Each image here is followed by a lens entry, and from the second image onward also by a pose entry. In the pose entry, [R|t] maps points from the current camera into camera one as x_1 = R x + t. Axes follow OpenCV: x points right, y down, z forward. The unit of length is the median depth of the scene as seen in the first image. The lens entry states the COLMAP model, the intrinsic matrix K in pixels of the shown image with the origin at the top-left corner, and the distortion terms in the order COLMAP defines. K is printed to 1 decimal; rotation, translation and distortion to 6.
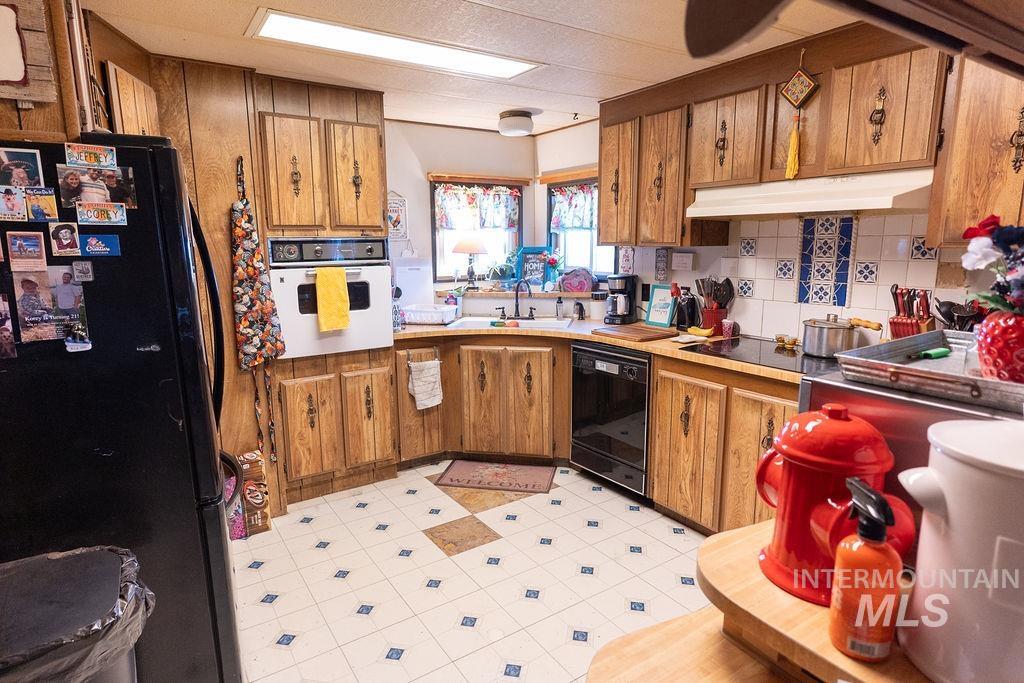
lens RADIAL K [[566.7, 0, 512.0], [0, 566.7, 341.5], [0, 0, 1]] dist [0.002799, 0.000840]
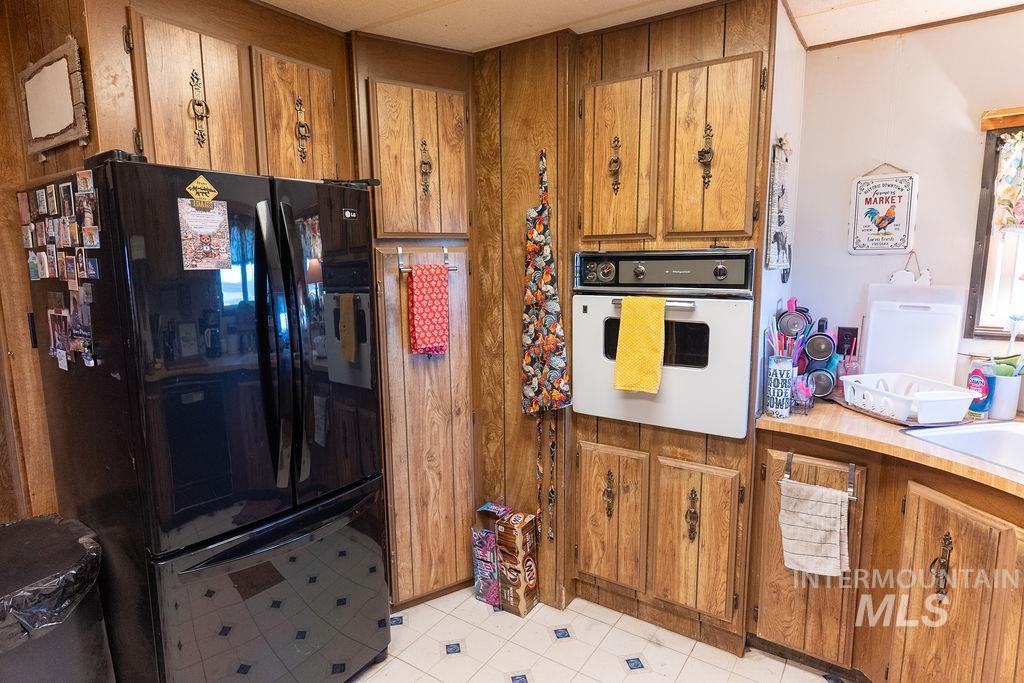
lens RADIAL K [[566.7, 0, 512.0], [0, 566.7, 341.5], [0, 0, 1]] dist [0.002799, 0.000840]
pose [[0.371940, 0.142683, -0.917225, 0.229876], [-0.154263, 0.983877, 0.090497, -0.112631], [0.915349, 0.107835, 0.387954, 0.592934]]
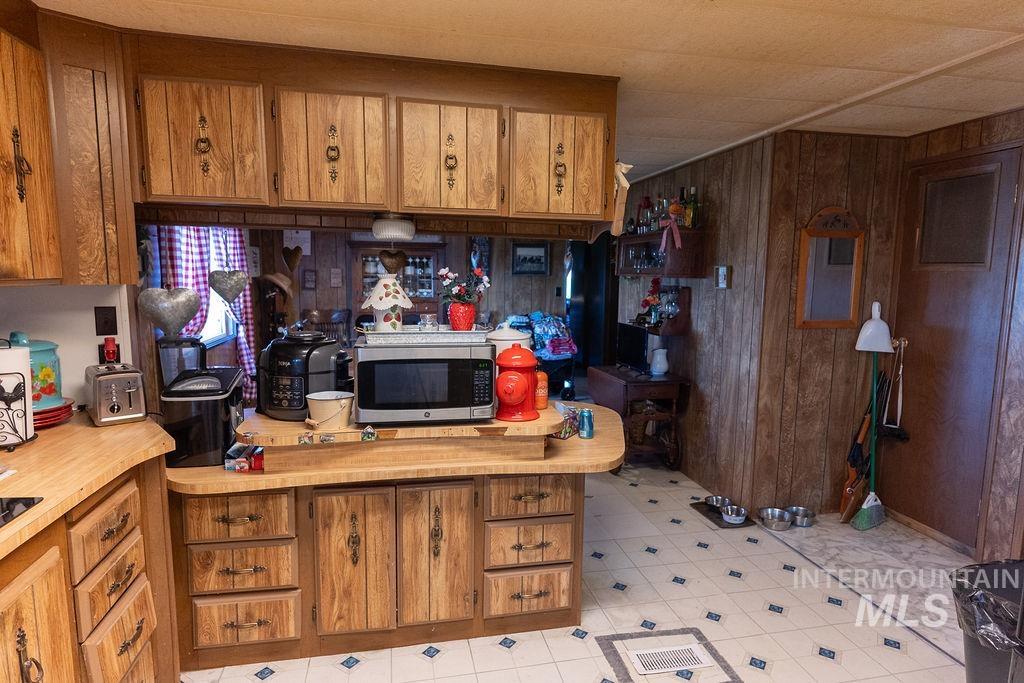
lens RADIAL K [[573.1, 0, 512.0], [0, 573.1, 341.5], [0, 0, 1]] dist [0.000614, -0.000299]
pose [[-0.929060, -0.044918, 0.367192, -0.094926], [0.062471, 0.959294, 0.275412, -0.169076], [-0.364616, 0.278813, -0.888436, 0.929442]]
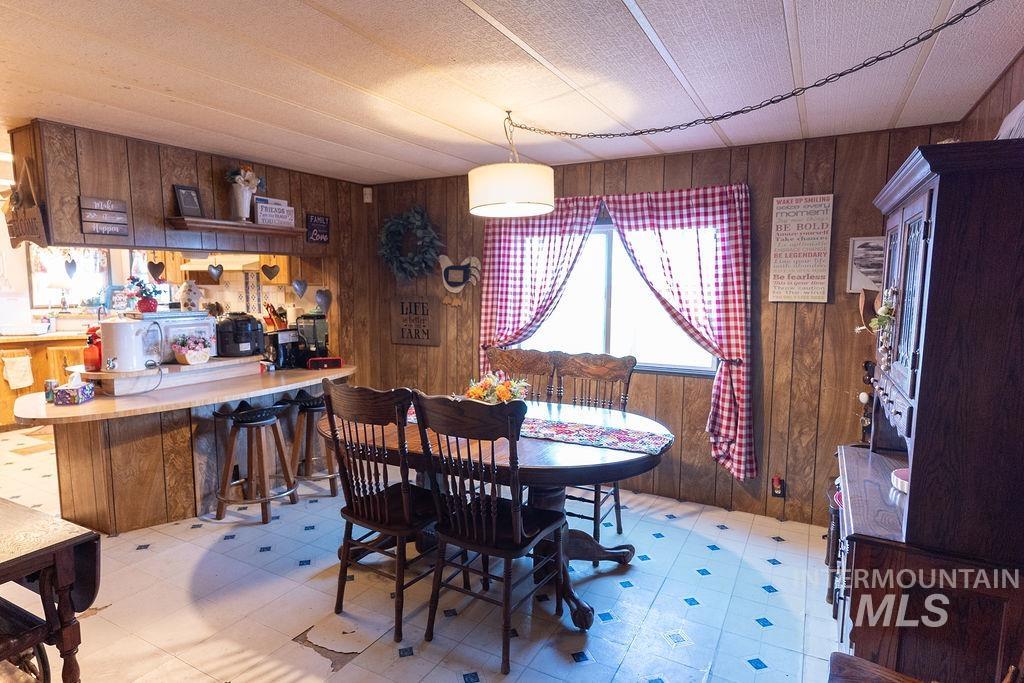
lens RADIAL K [[566.7, 0, 512.0], [0, 566.7, 341.5], [0, 0, 1]] dist [0.002799, 0.000840]
pose [[0.886124, -0.037262, 0.461947, 0.369409], [0.070848, 0.995938, -0.055566, 0.194703], [-0.458000, 0.081966, 0.885165, -1.115637]]
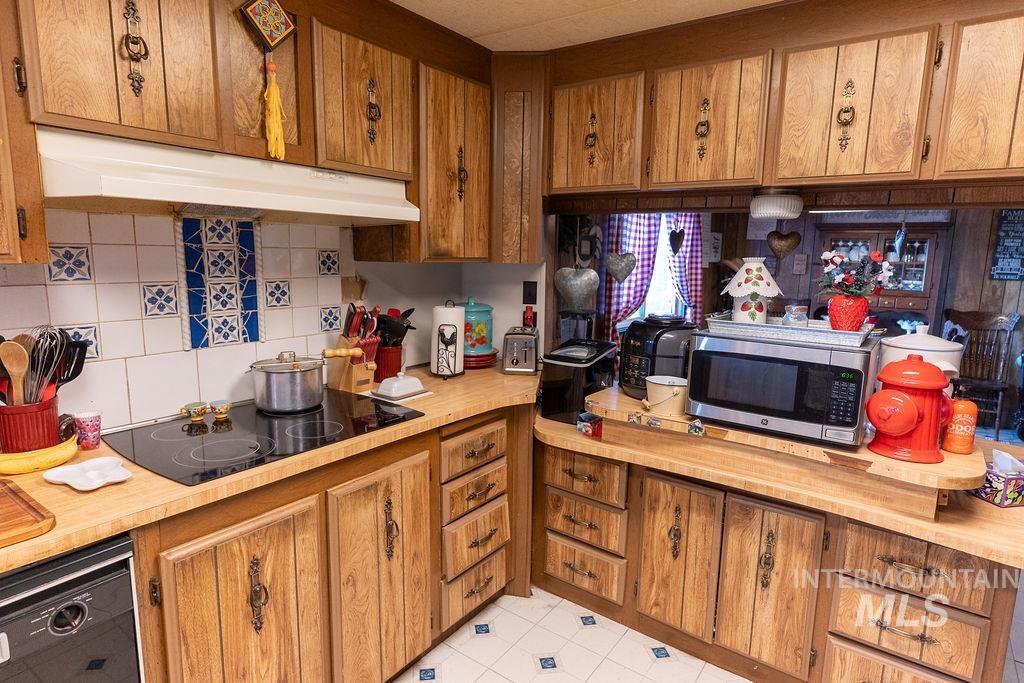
lens RADIAL K [[566.7, 0, 512.0], [0, 566.7, 341.5], [0, 0, 1]] dist [0.002799, 0.000840]
pose [[-0.346520, -0.143978, 0.926927, -0.187896], [0.148160, 0.967347, 0.205644, -0.141177], [-0.926268, 0.208593, -0.313874, 0.790943]]
